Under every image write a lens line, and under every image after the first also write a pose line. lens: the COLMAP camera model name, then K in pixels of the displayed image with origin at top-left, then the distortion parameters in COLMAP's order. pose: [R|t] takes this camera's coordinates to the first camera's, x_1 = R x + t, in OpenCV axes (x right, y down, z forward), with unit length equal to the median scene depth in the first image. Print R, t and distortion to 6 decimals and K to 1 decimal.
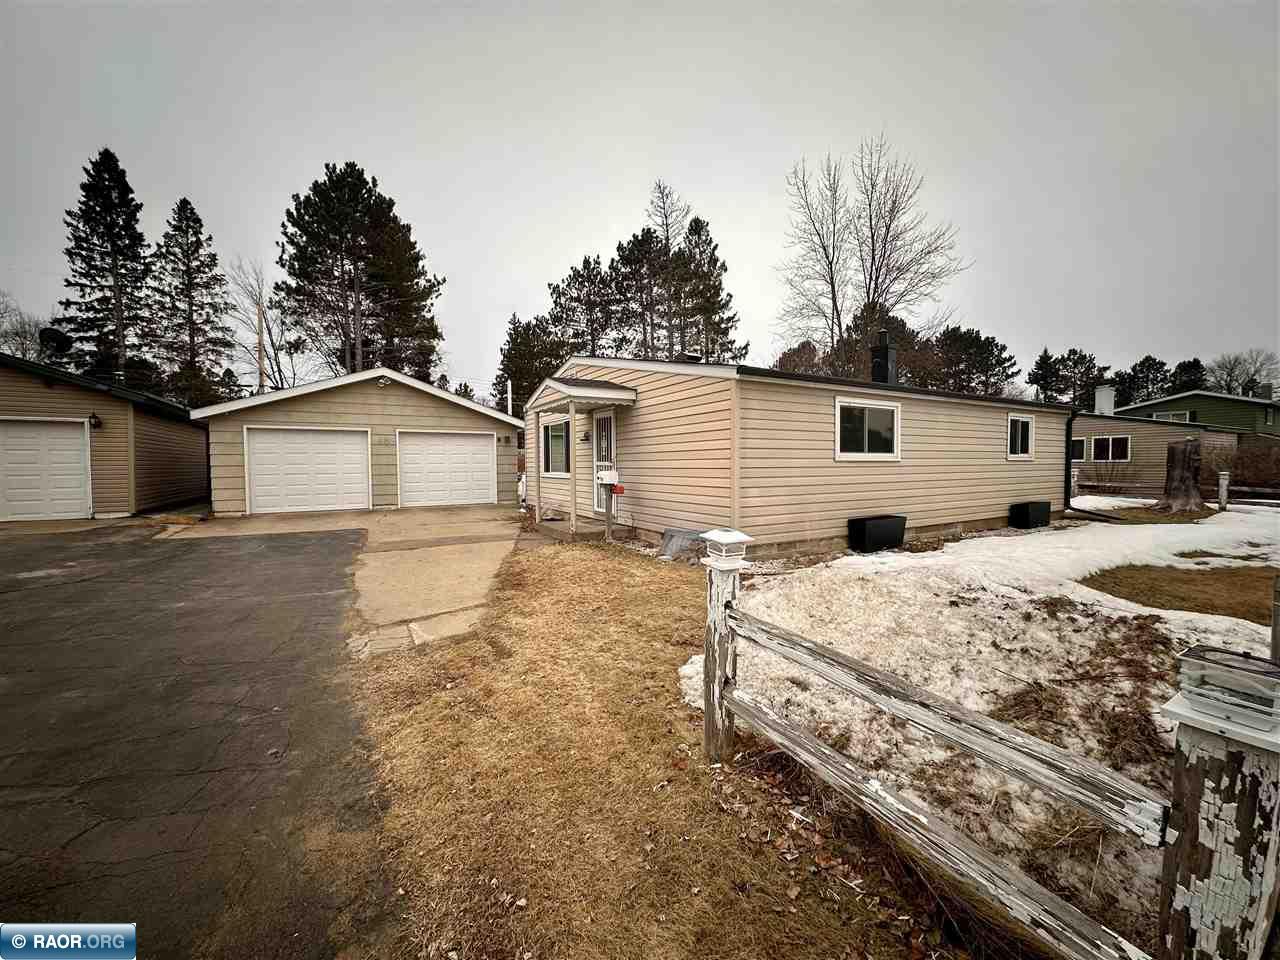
lens RADIAL K [[515.4, 0, 640.5], [0, 515.4, 482.2], [0, 0, 1]] dist [-0.001140, 0.000314]
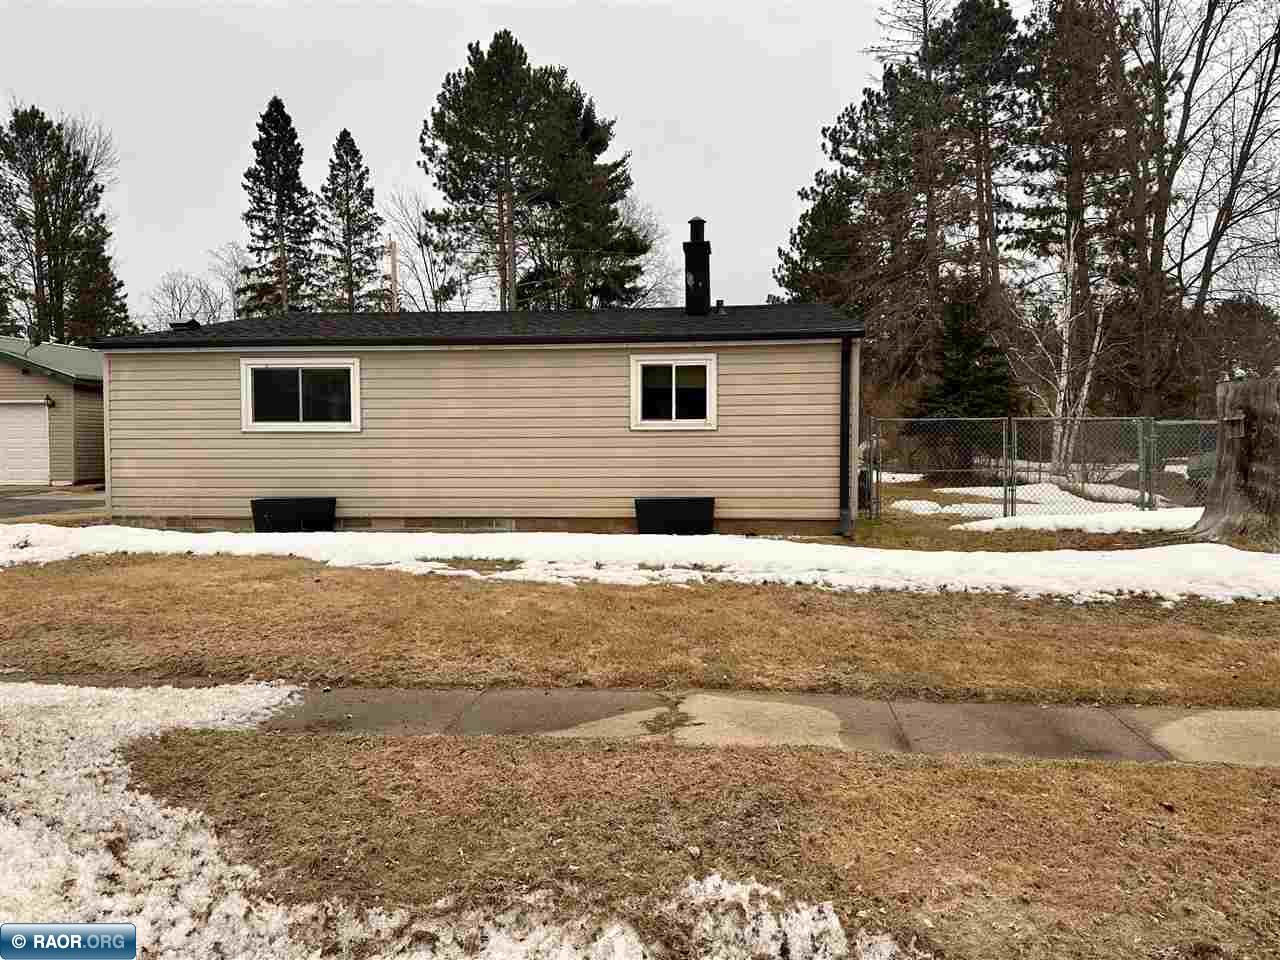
lens RADIAL K [[962.9, 0, 642.8], [0, 962.9, 478.9], [0, 0, 1]] dist [0.067581, -0.081339]
pose [[0.793057, 0.023032, -0.608712, 0.589651], [-0.022210, 0.999714, 0.008890, 0.002954], [0.608742, 0.006469, 0.793342, 0.027826]]
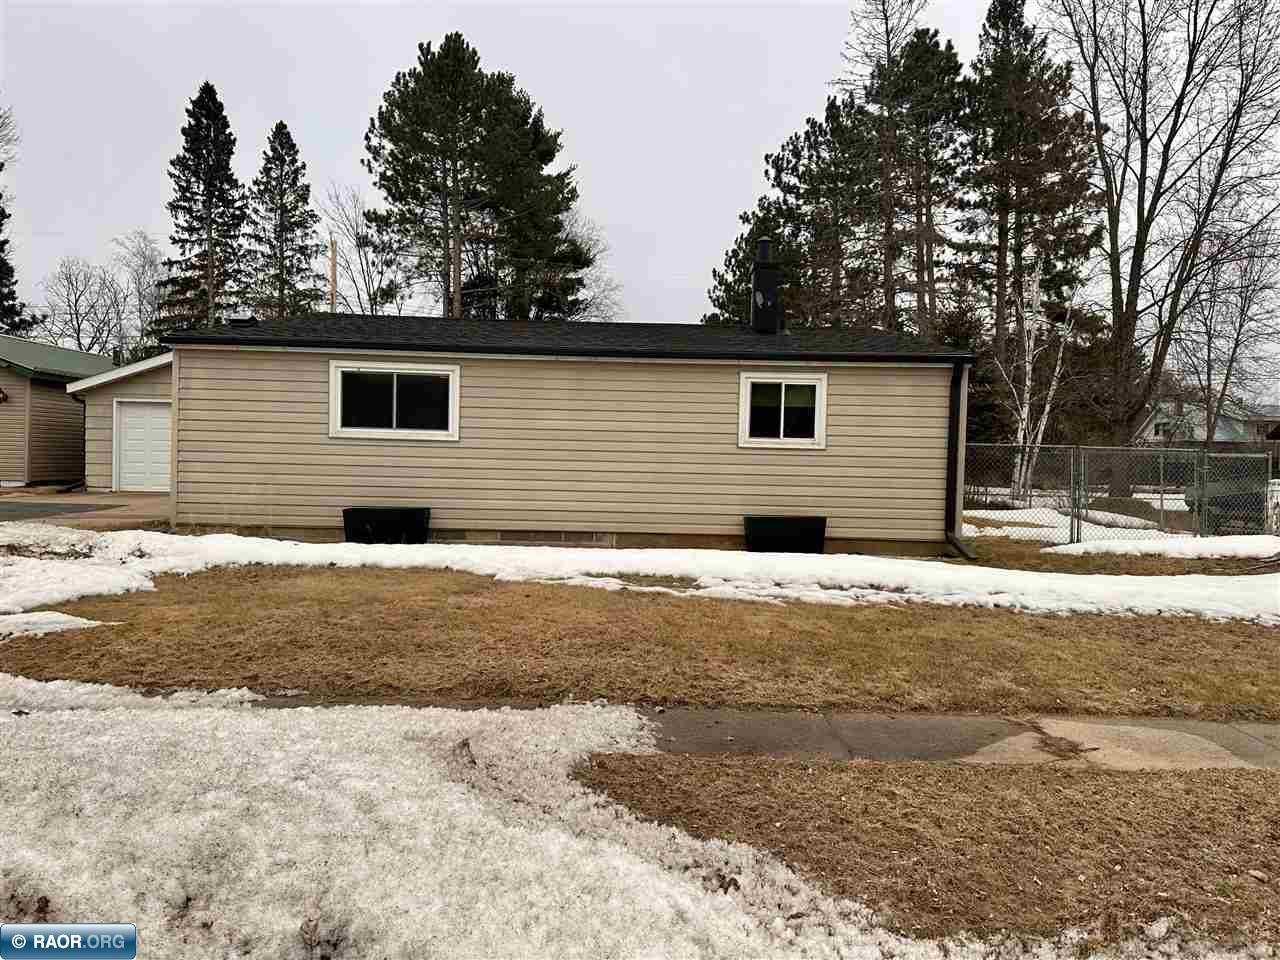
lens RADIAL K [[962.9, 0, 642.9], [0, 962.9, 484.6], [0, 0, 1]] dist [0.067581, -0.081339]
pose [[0.860252, 0.038392, -0.508422, 0.494204], [-0.047133, 0.998879, -0.004322, 0.005879], [0.507686, 0.027682, 0.861097, -0.031907]]
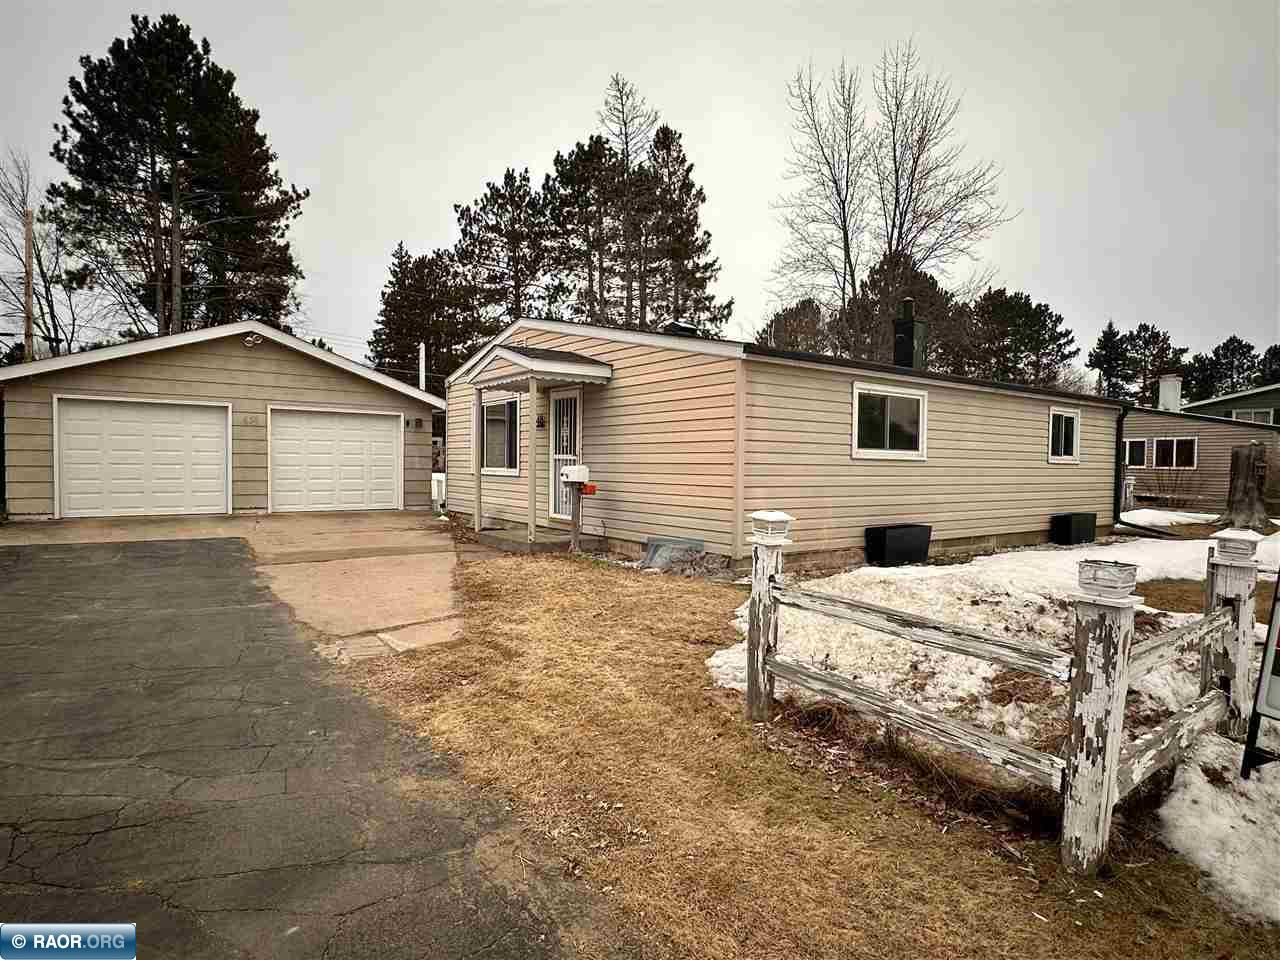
lens RADIAL K [[734.0, 0, 645.3], [0, 734.0, 488.0], [0, 0, 1]] dist [-0.002469, 0.001310]
pose [[0.994841, 0.015918, 0.100189, -0.023832], [-0.015695, 0.999872, -0.003013, 0.004939], [-0.100224, 0.001425, 0.994964, -0.049095]]
